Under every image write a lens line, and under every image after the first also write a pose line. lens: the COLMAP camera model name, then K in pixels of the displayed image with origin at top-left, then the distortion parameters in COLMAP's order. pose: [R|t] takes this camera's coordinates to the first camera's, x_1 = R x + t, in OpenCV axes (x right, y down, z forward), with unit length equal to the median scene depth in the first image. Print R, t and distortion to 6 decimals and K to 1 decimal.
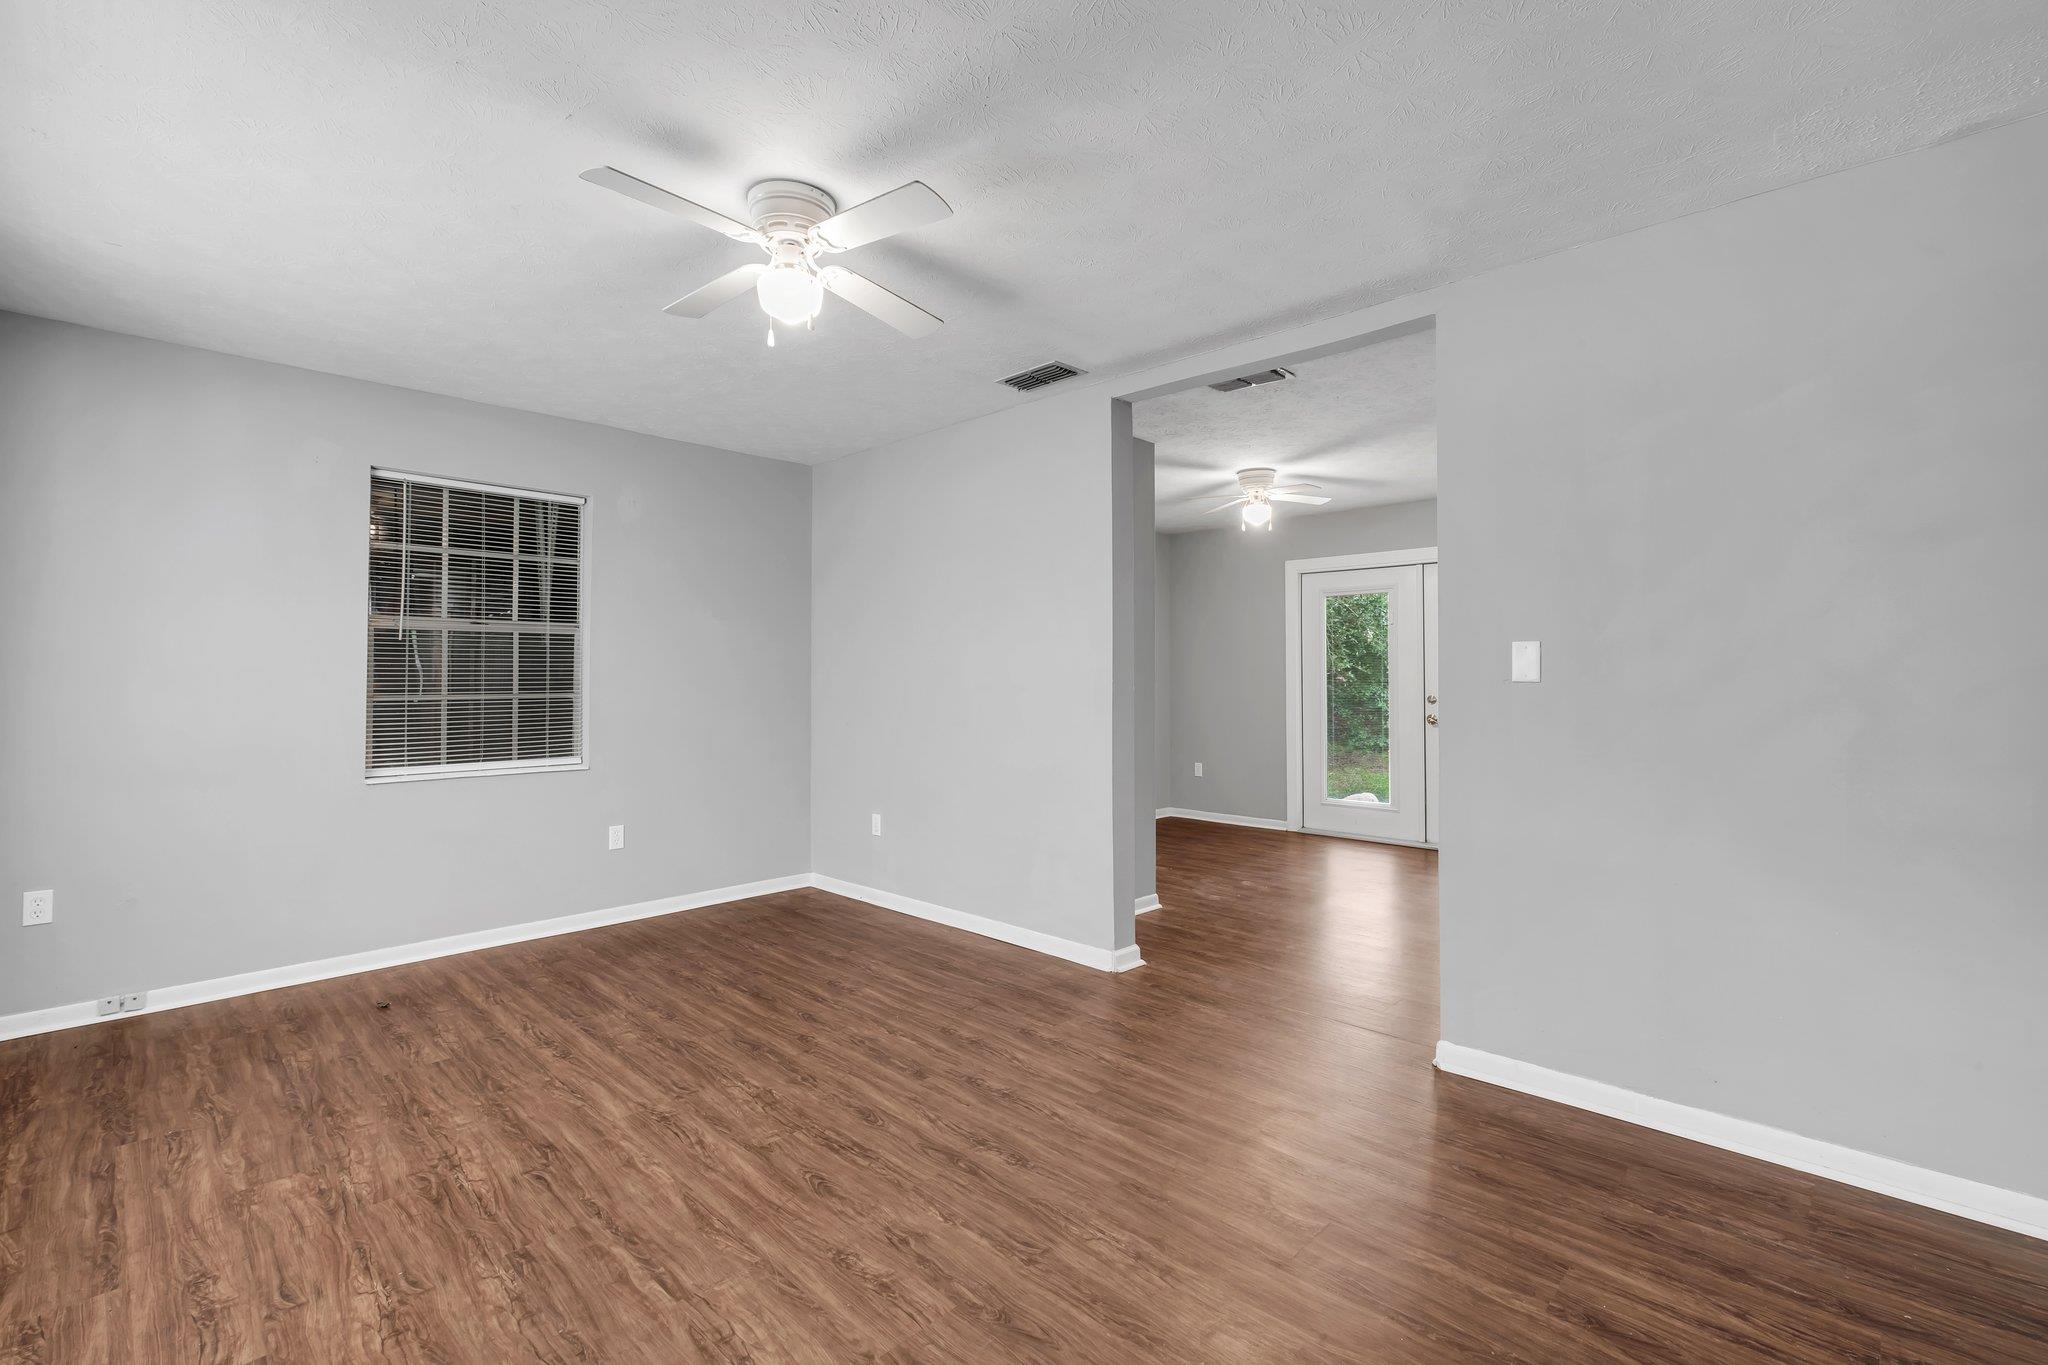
lens RADIAL K [[903.2, 0, 1018.6], [0, 903.2, 653.8], [0, 0, 1]] dist [-0.004185, 0.001619]
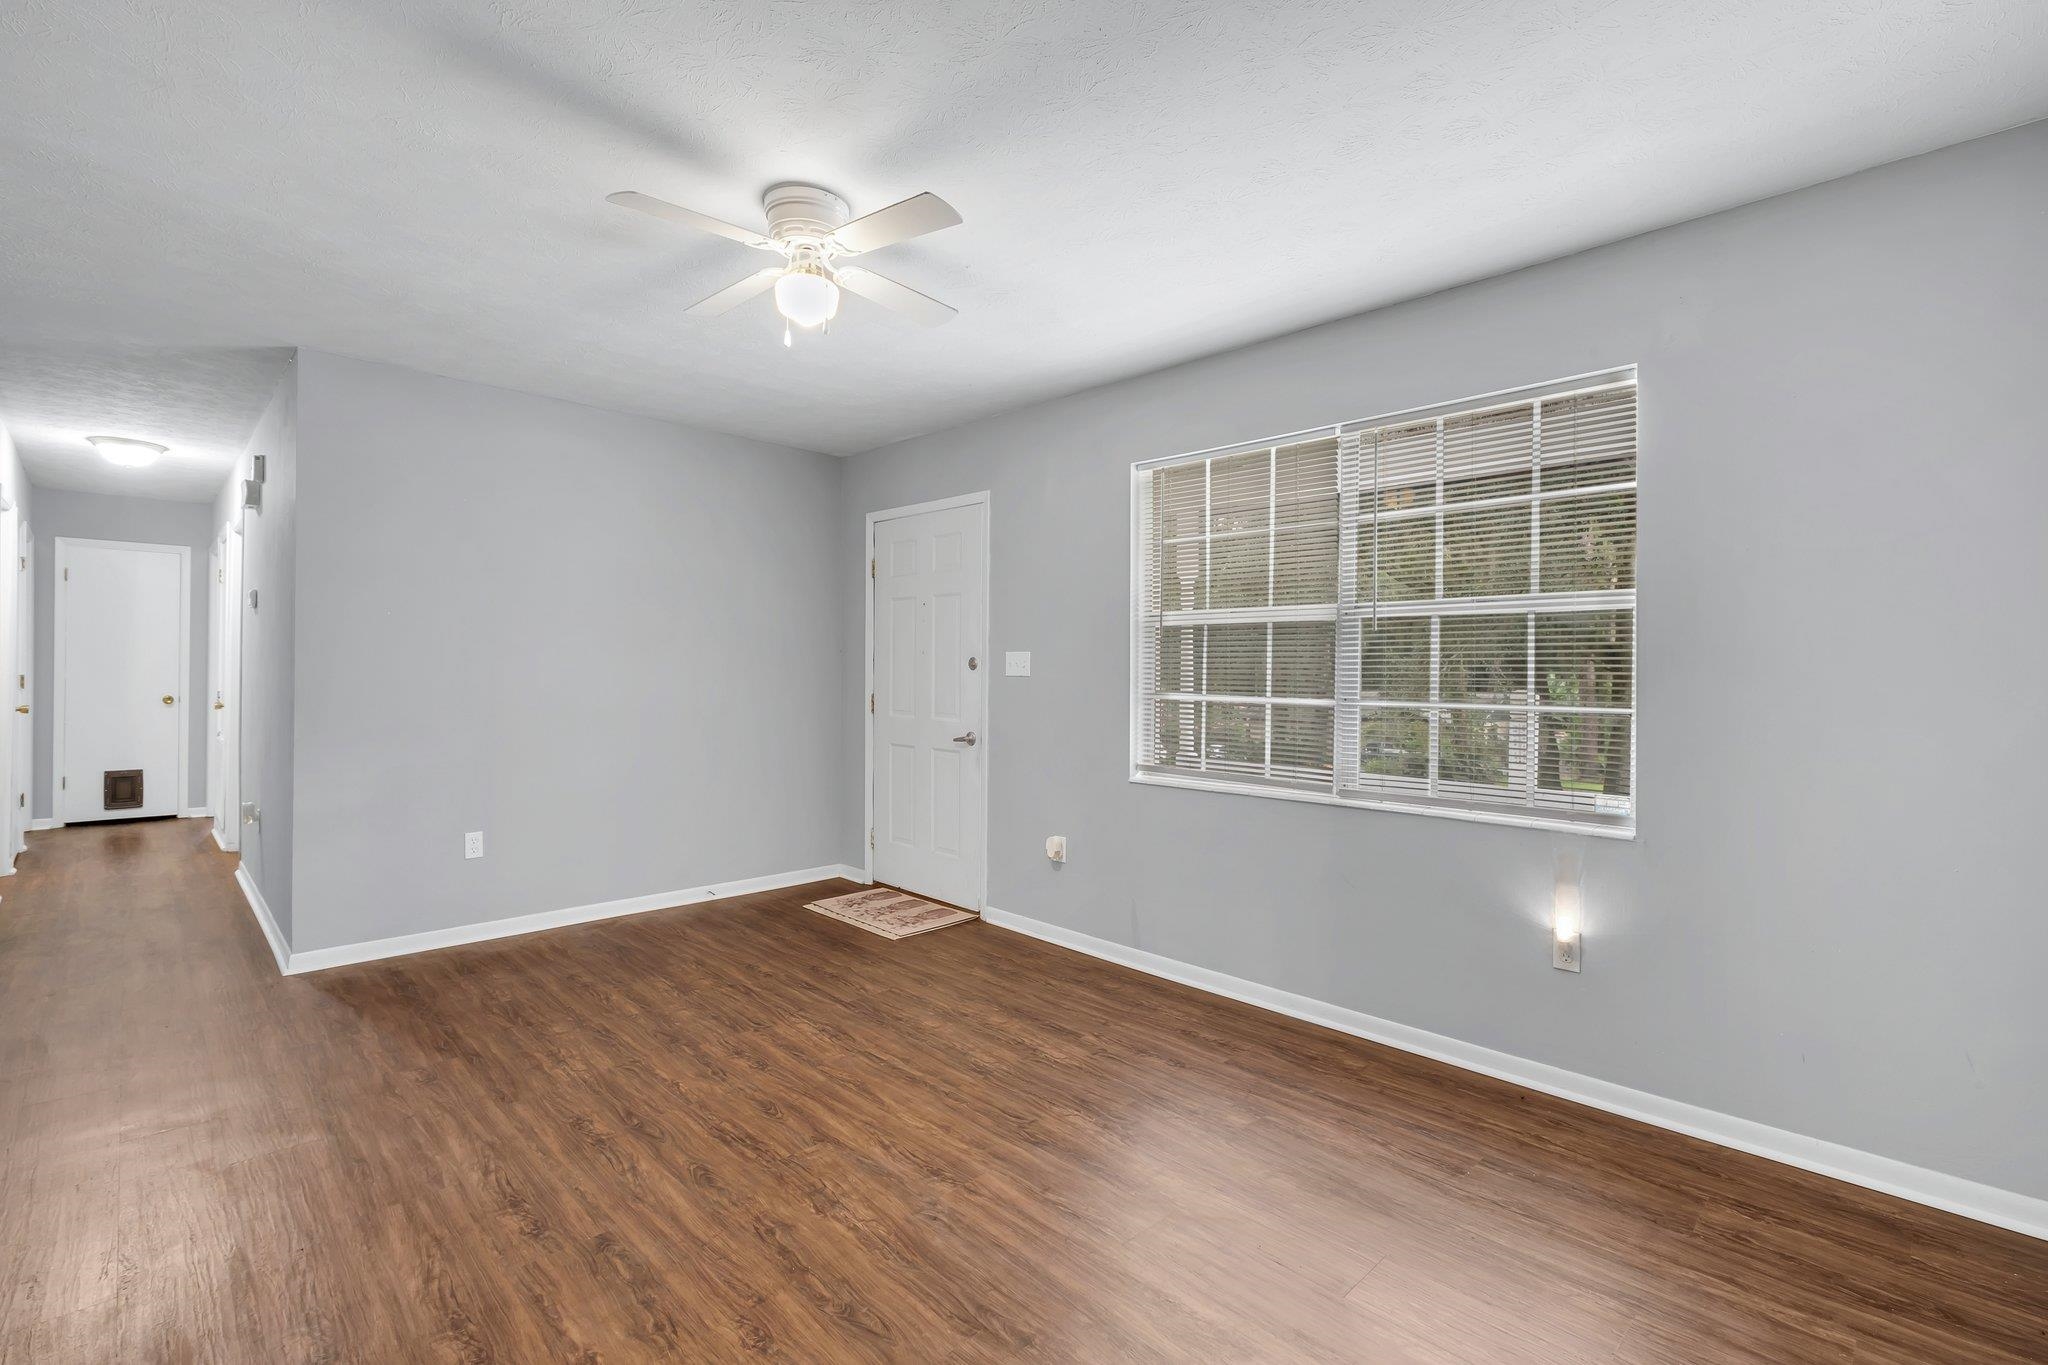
lens RADIAL K [[919.2, 0, 1024.0], [0, 919.2, 682.5], [0, 0, 1]] dist [-0.002453, 0.000235]
pose [[-0.999743, -0.010769, 0.019930, -0.530689], [-0.011058, 0.999835, -0.014408, 0.054431], [-0.019772, -0.014625, -0.999698, 2.050772]]
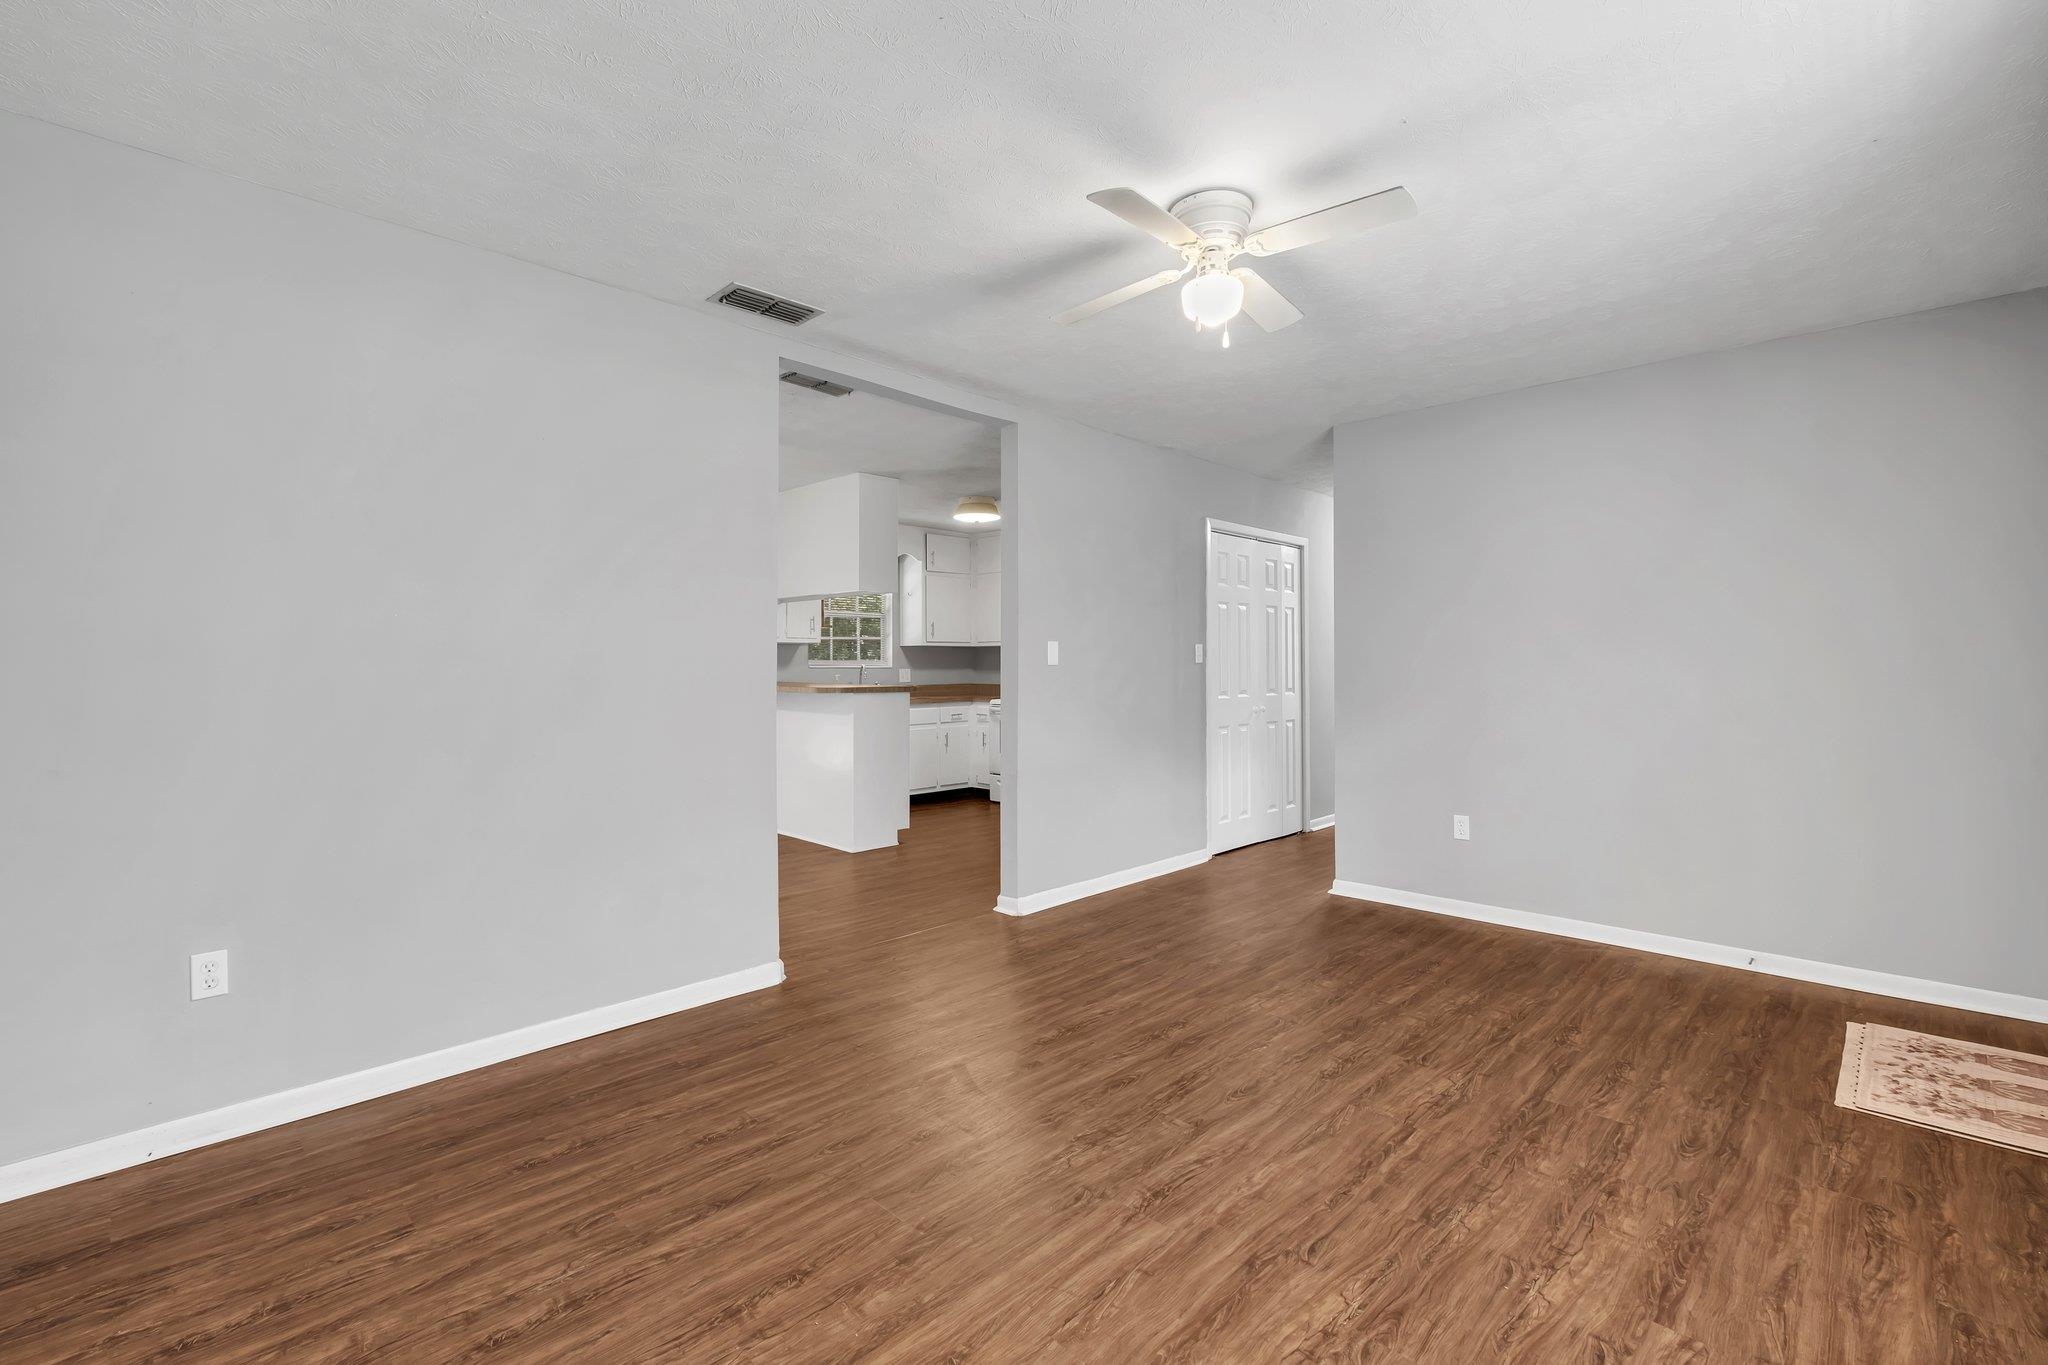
lens RADIAL K [[903.2, 0, 1018.6], [0, 903.2, 653.8], [0, 0, 1]] dist [-0.004185, 0.001619]
pose [[0.009294, 0.010437, 0.999902, -1.324738], [-0.024097, 0.999657, -0.010210, 0.033995], [-0.999666, -0.024000, 0.009543, 1.222909]]
